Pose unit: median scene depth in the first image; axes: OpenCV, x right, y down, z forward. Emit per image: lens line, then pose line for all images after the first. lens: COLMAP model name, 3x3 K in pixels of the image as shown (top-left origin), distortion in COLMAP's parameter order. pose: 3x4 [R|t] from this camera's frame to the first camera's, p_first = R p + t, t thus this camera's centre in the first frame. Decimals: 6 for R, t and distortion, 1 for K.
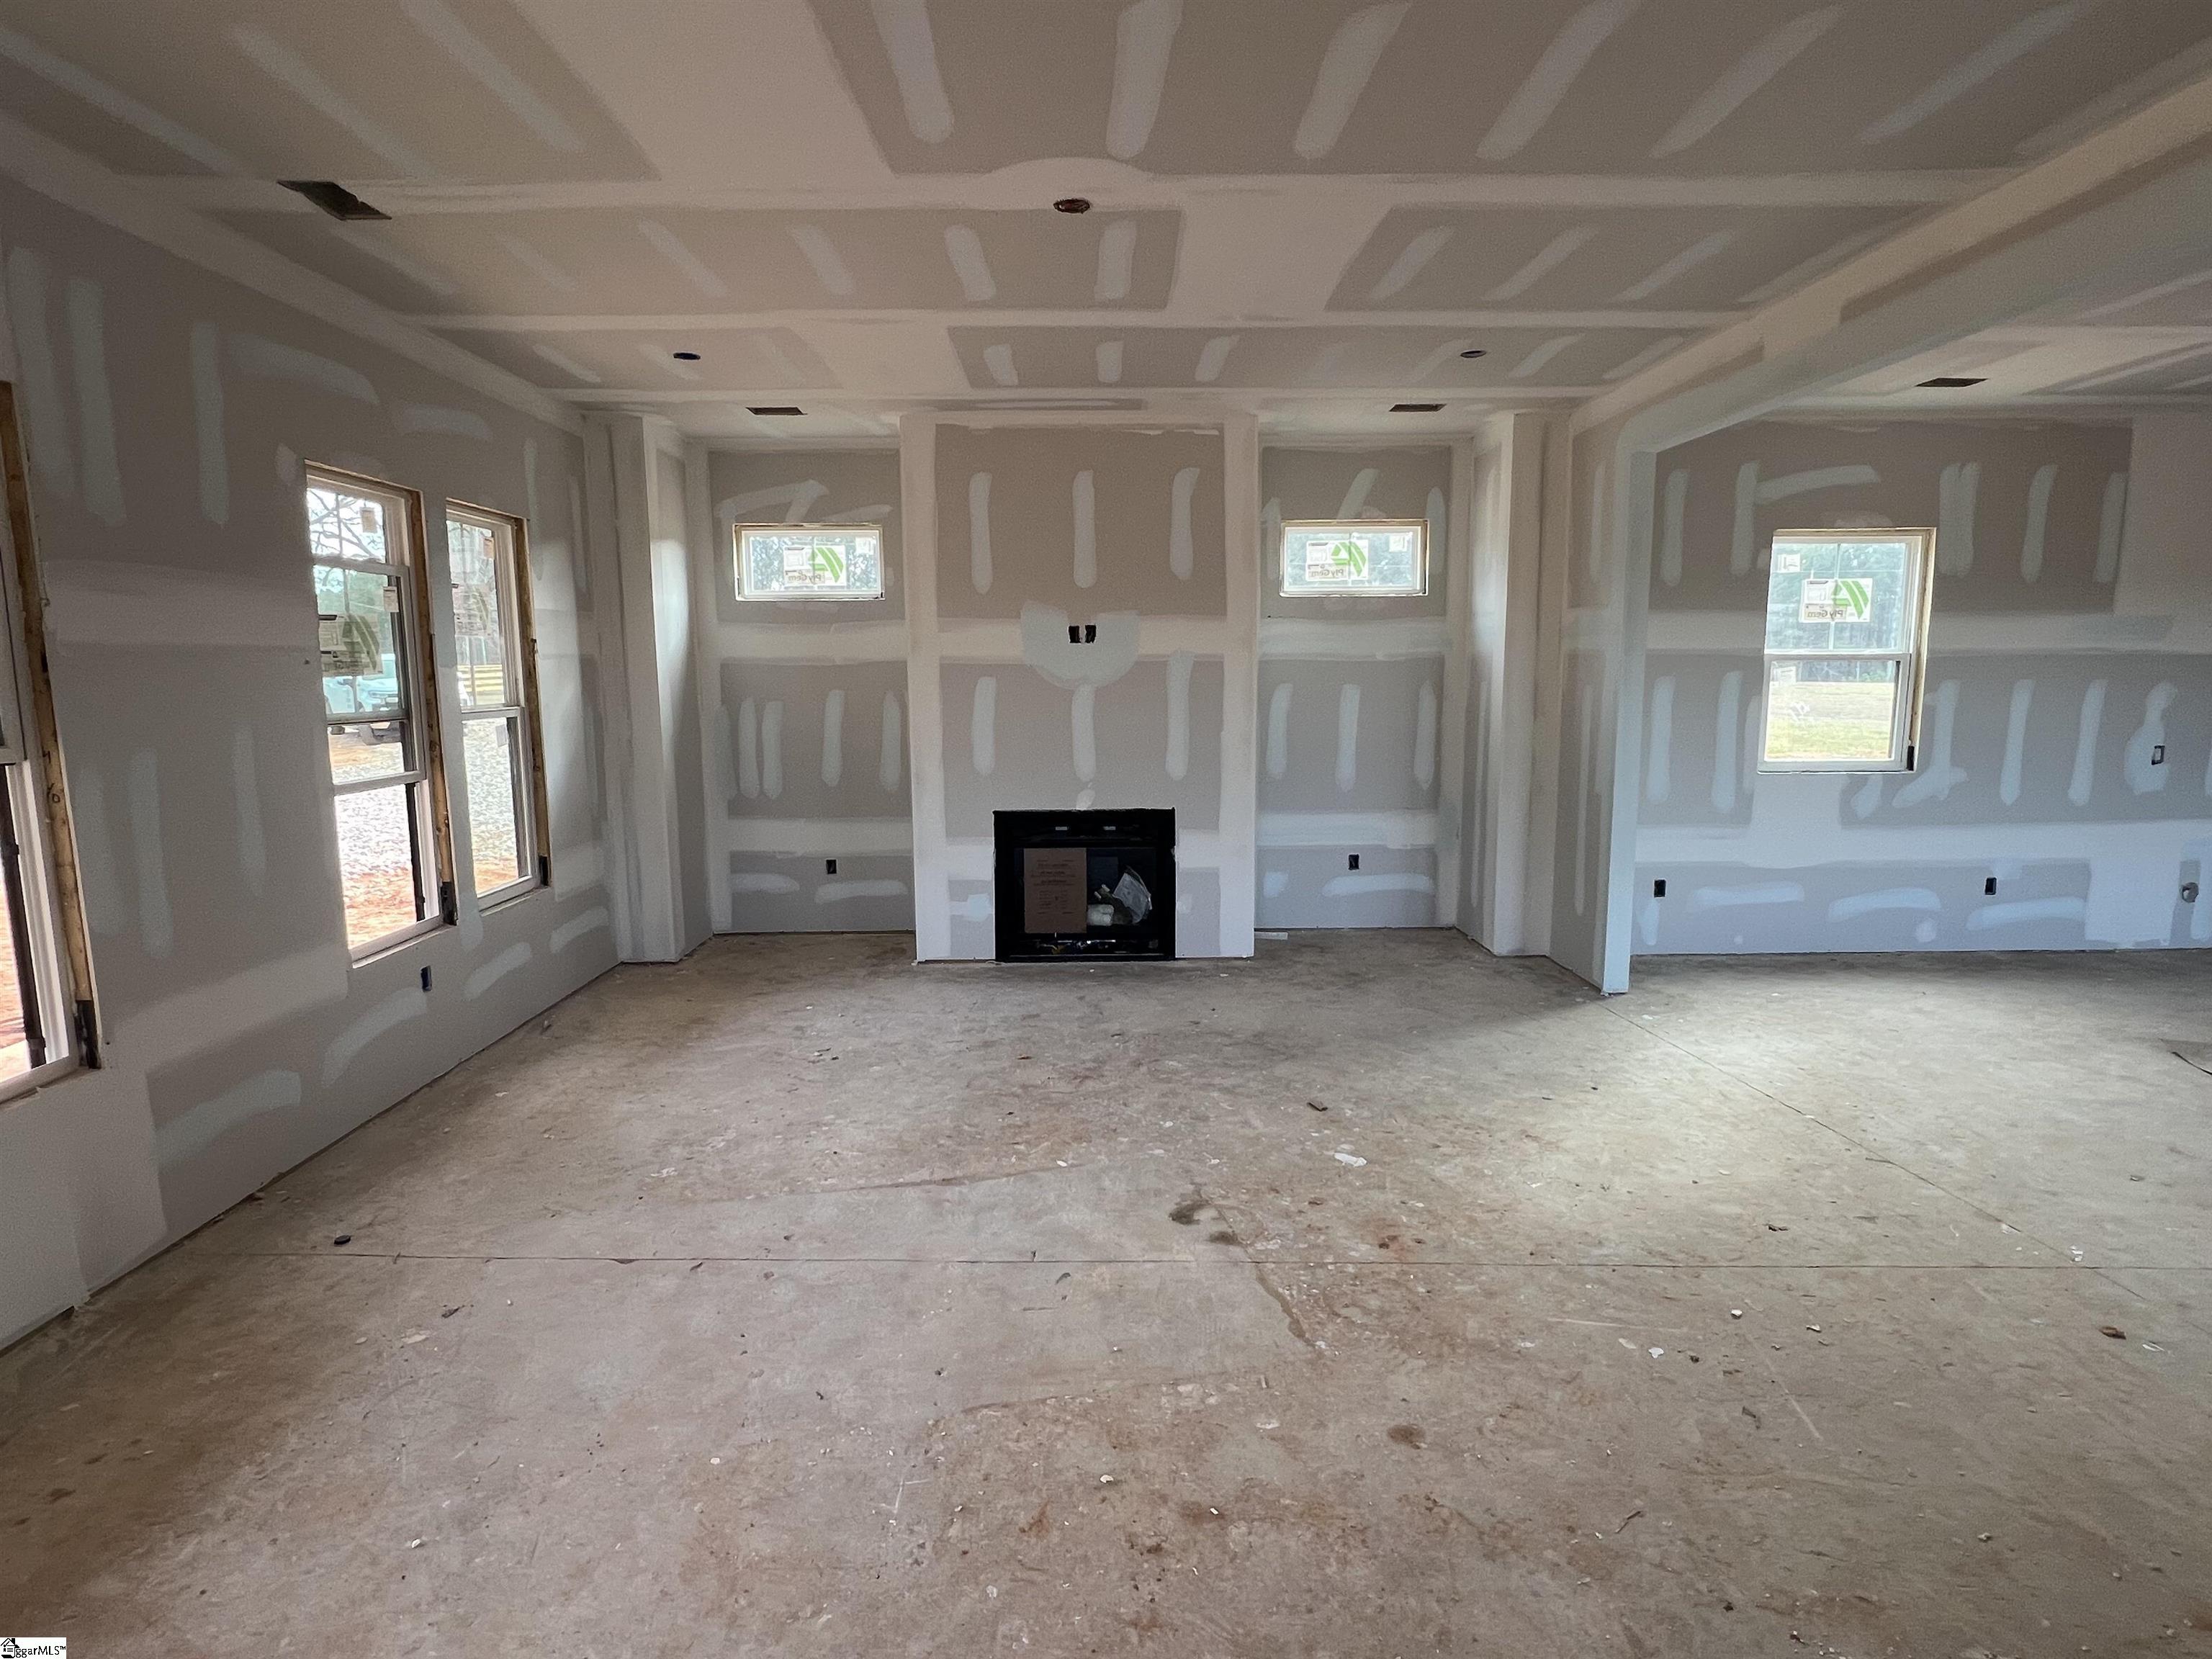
lens RADIAL K [[1102.5, 0, 1105.6], [0, 1102.5, 812.5], [0, 0, 1]] dist [0.001059, 0.000676]
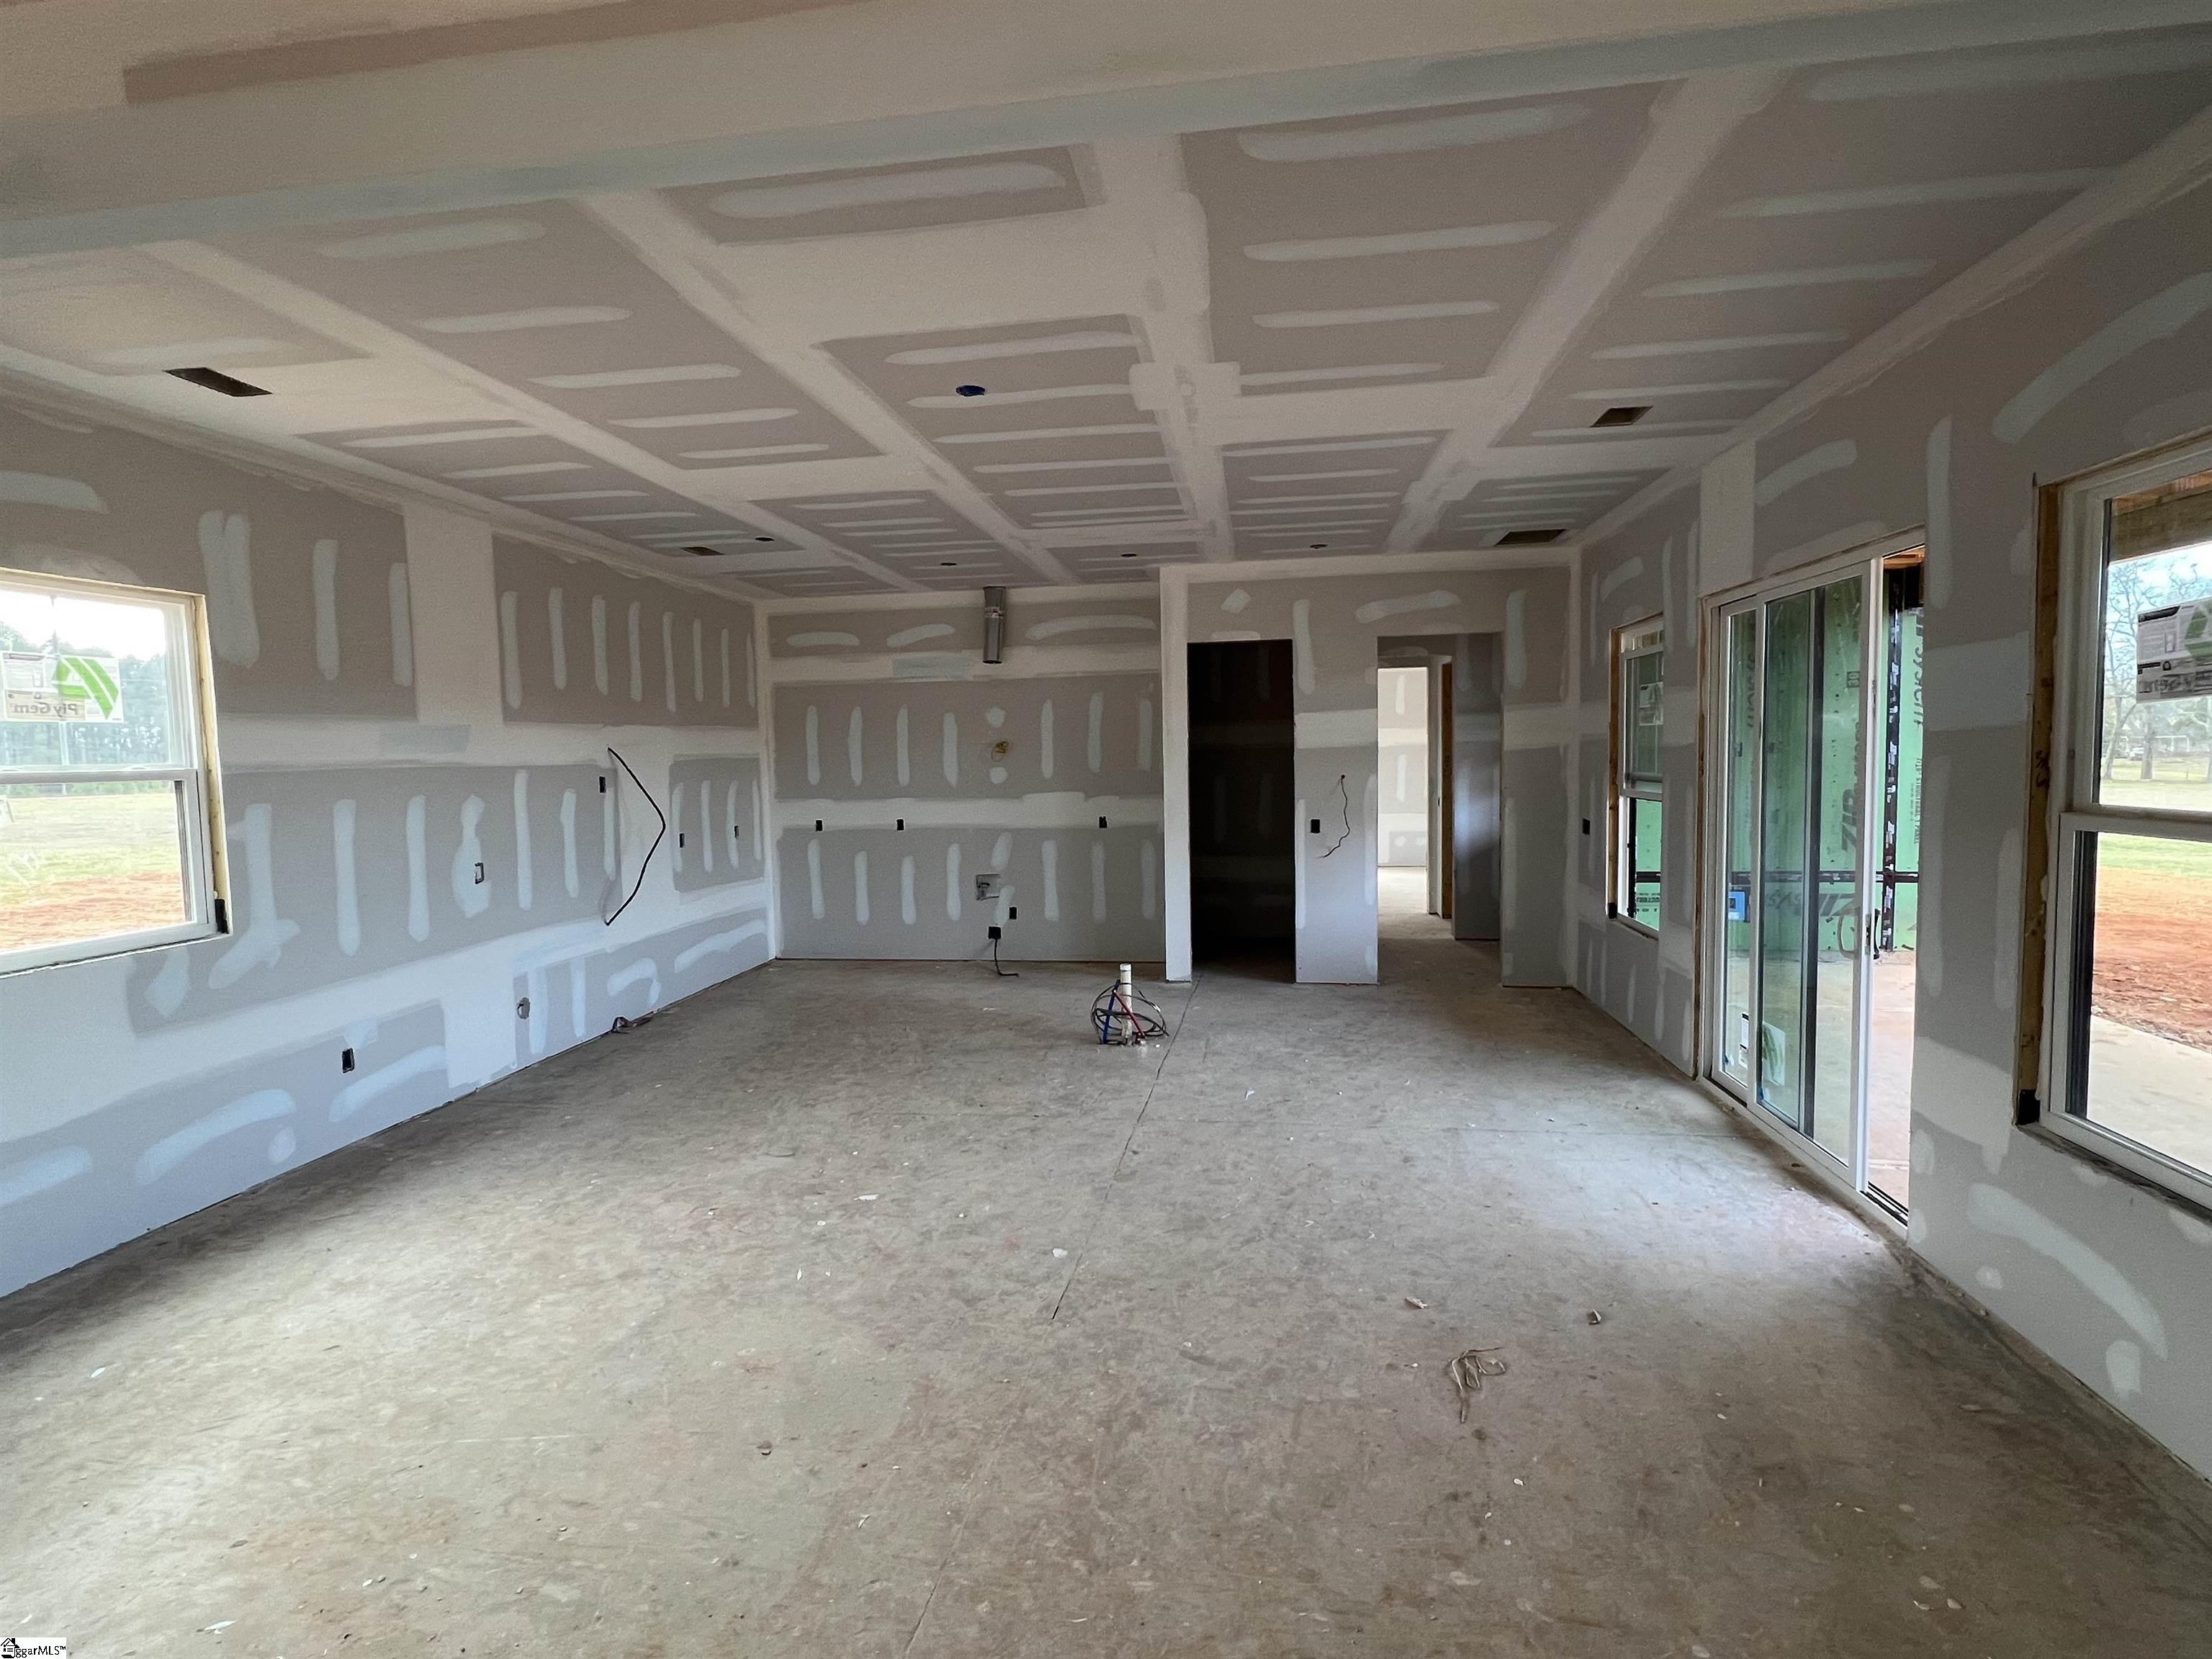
lens RADIAL K [[1073.1, 0, 1101.9], [0, 1073.1, 818.4], [0, 0, 1]] dist [0.002477, 0.000907]
pose [[0.164415, -0.061002, 0.984503, 0.147723], [0.151298, 0.987835, 0.035942, -0.050577], [-0.974719, 0.143044, 0.171644, 0.323434]]
